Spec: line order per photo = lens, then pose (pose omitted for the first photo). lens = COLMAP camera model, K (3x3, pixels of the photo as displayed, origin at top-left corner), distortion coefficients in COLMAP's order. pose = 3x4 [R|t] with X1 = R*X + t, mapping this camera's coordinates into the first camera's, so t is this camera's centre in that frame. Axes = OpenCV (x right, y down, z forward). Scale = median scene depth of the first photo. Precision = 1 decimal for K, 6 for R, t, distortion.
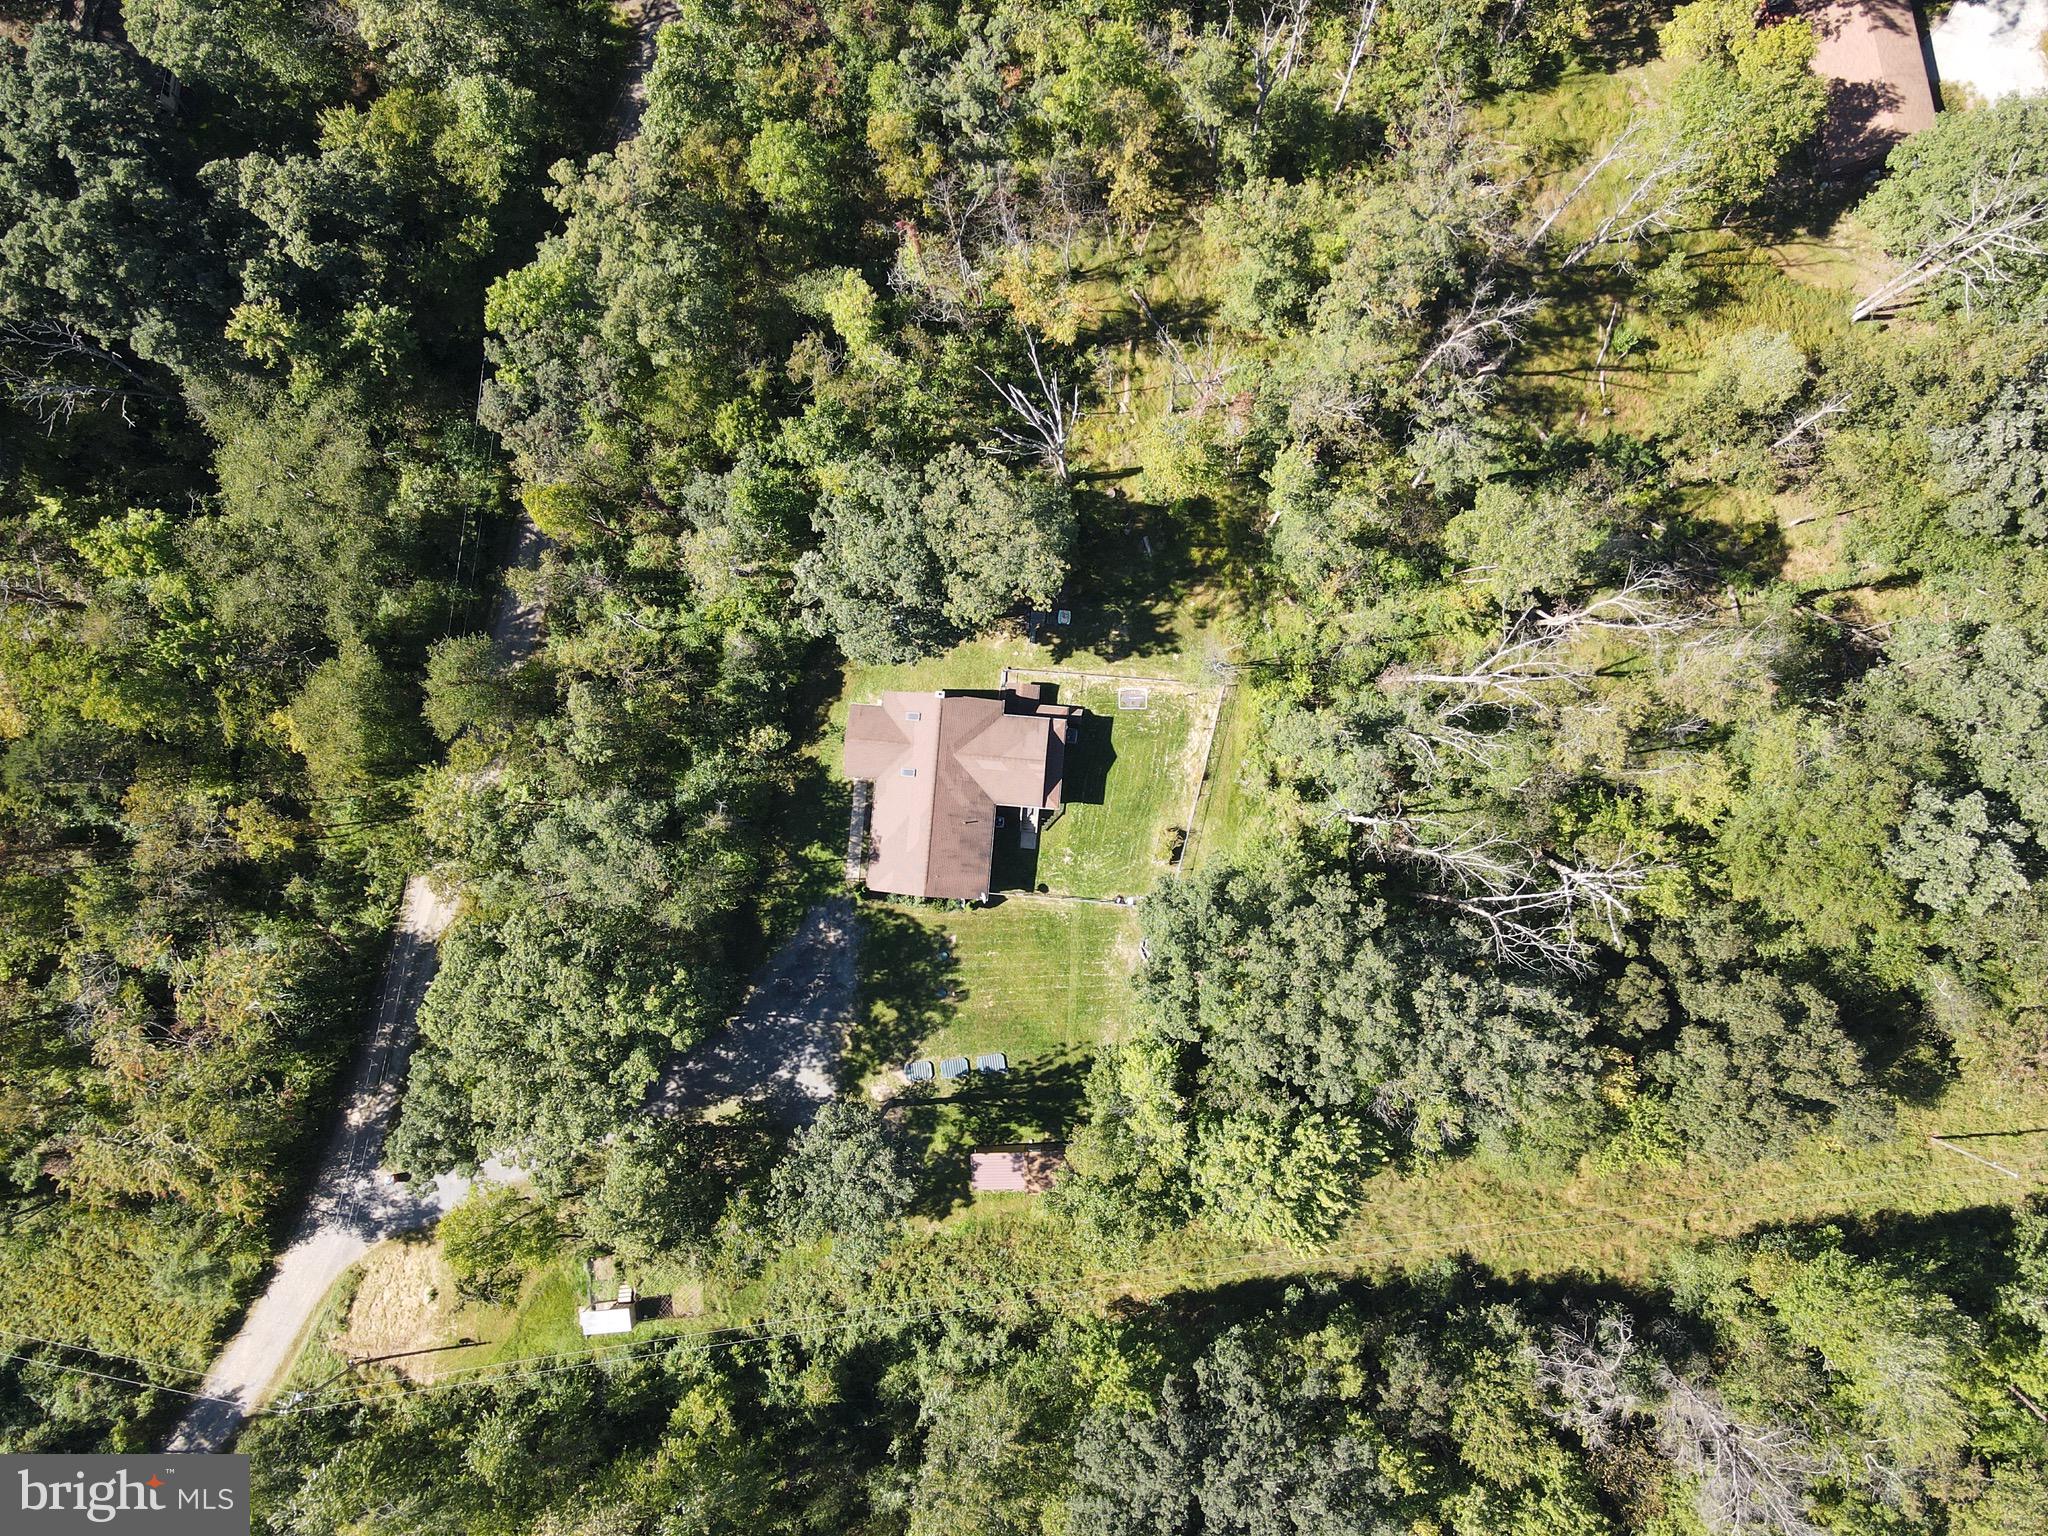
lens RADIAL K [[1539.3, 0, 1019.8], [0, 1539.3, 761.4], [0, 0, 1]] dist [0.031888, 0.000931]
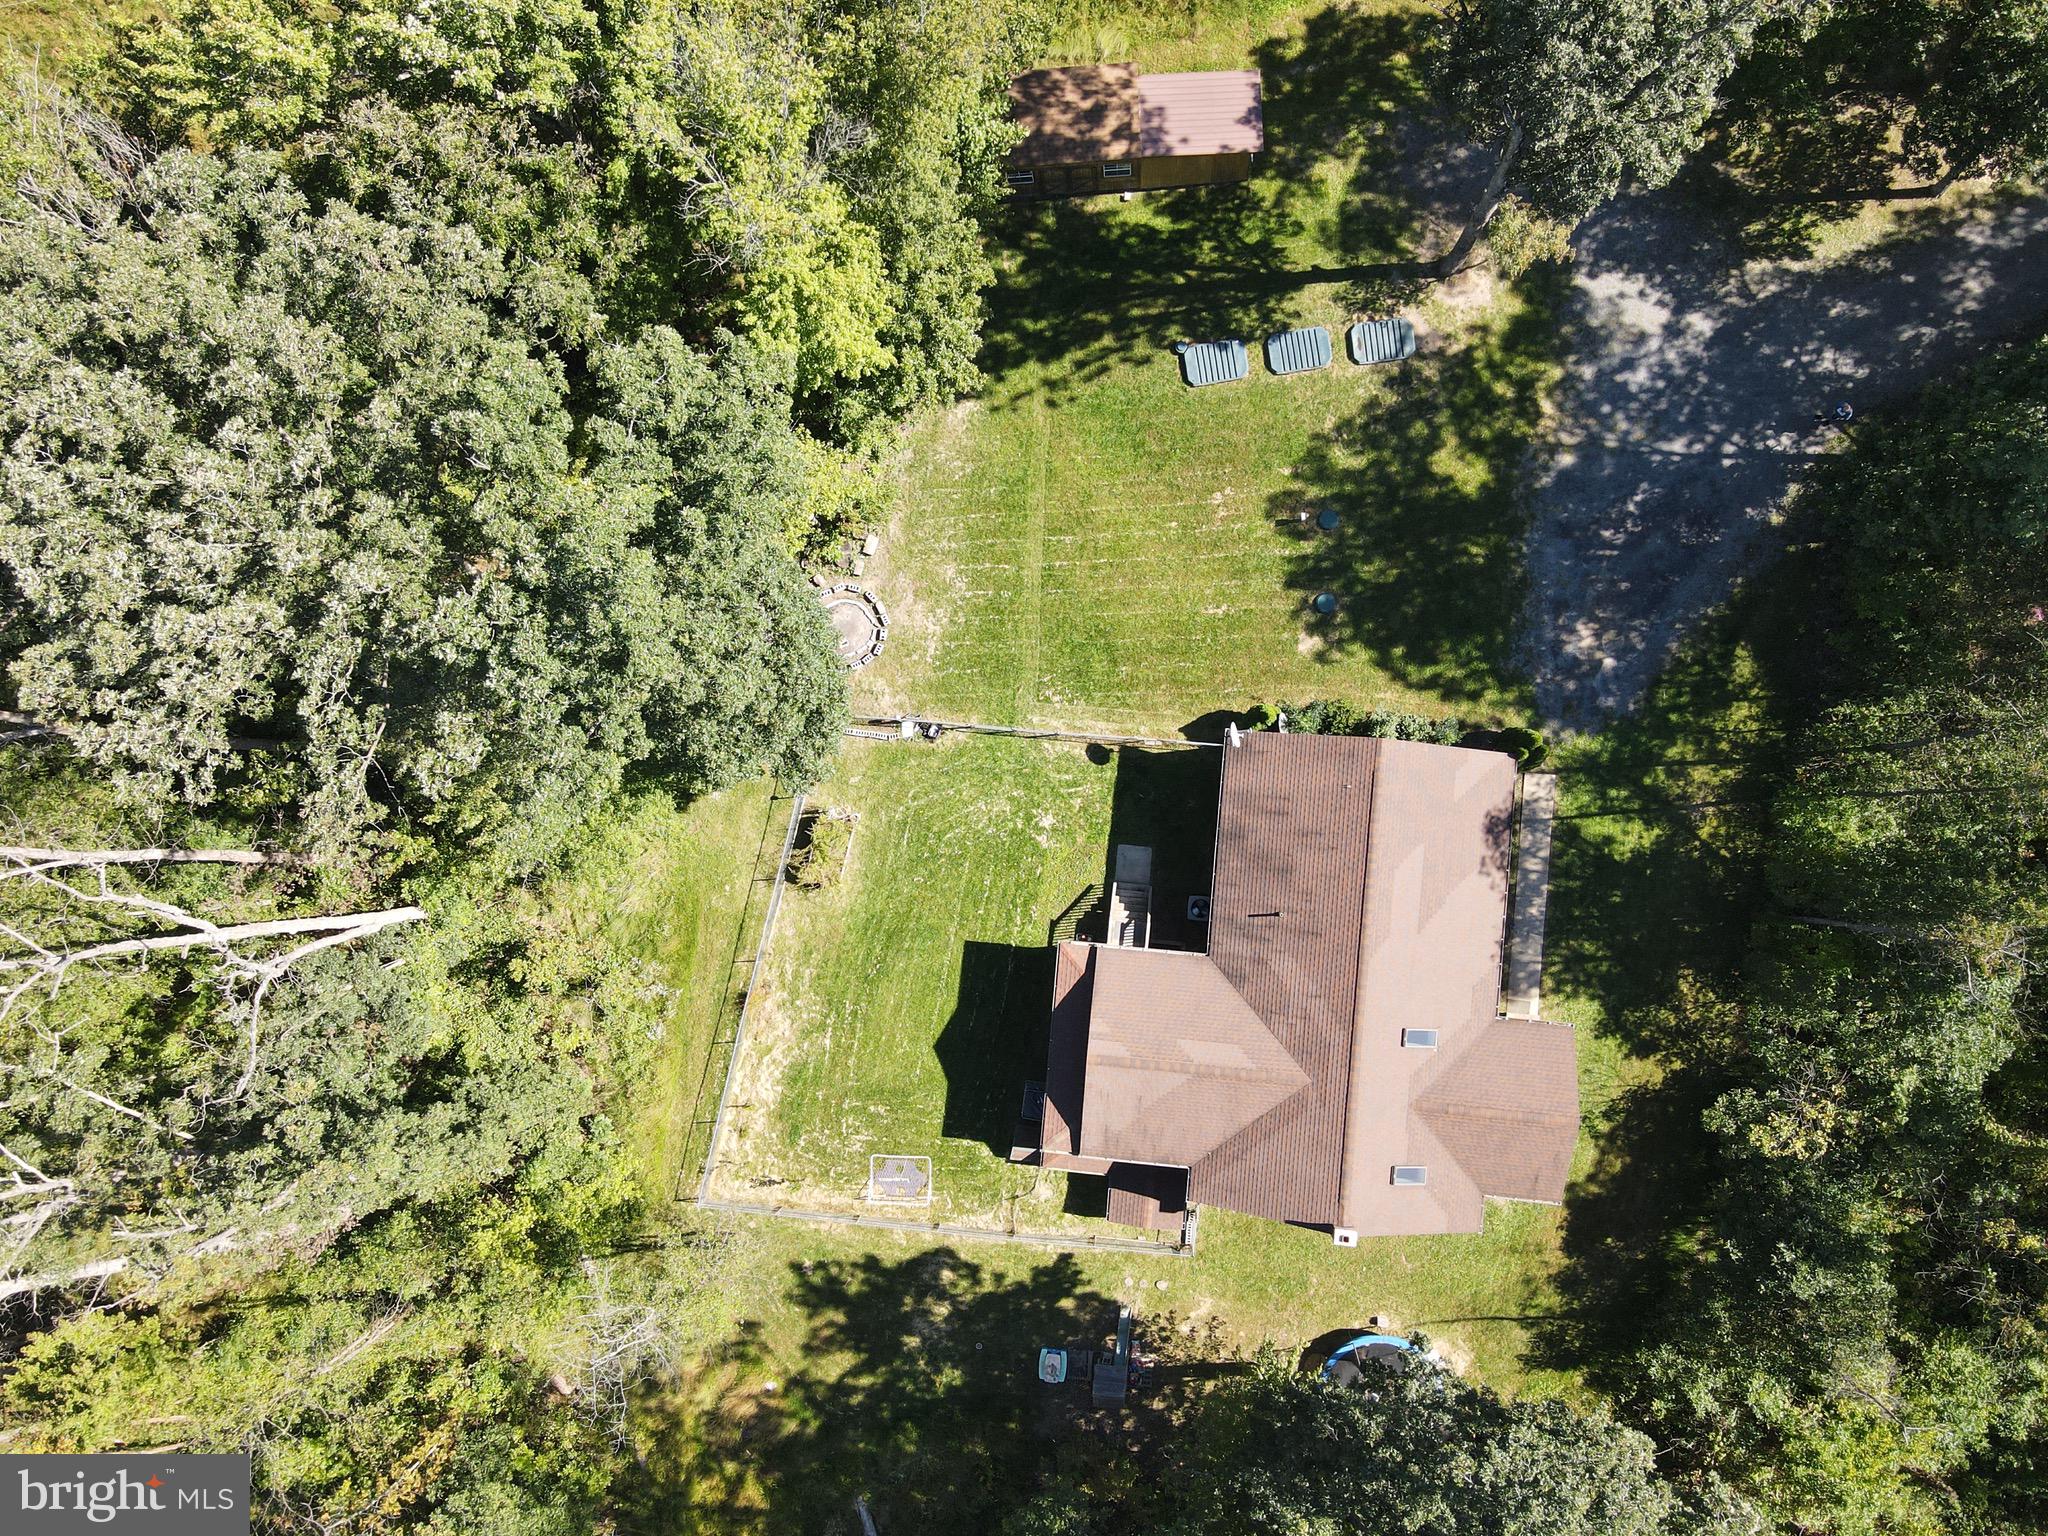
lens RADIAL K [[1539.3, 0, 1019.8], [0, 1539.3, 761.4], [0, 0, 1]] dist [0.031888, 0.000931]
pose [[-0.996132, 0.002938, 0.087819, -0.001197], [-0.000668, -0.999665, 0.025870, 0.068992], [0.087866, 0.025711, 0.995800, 0.556101]]
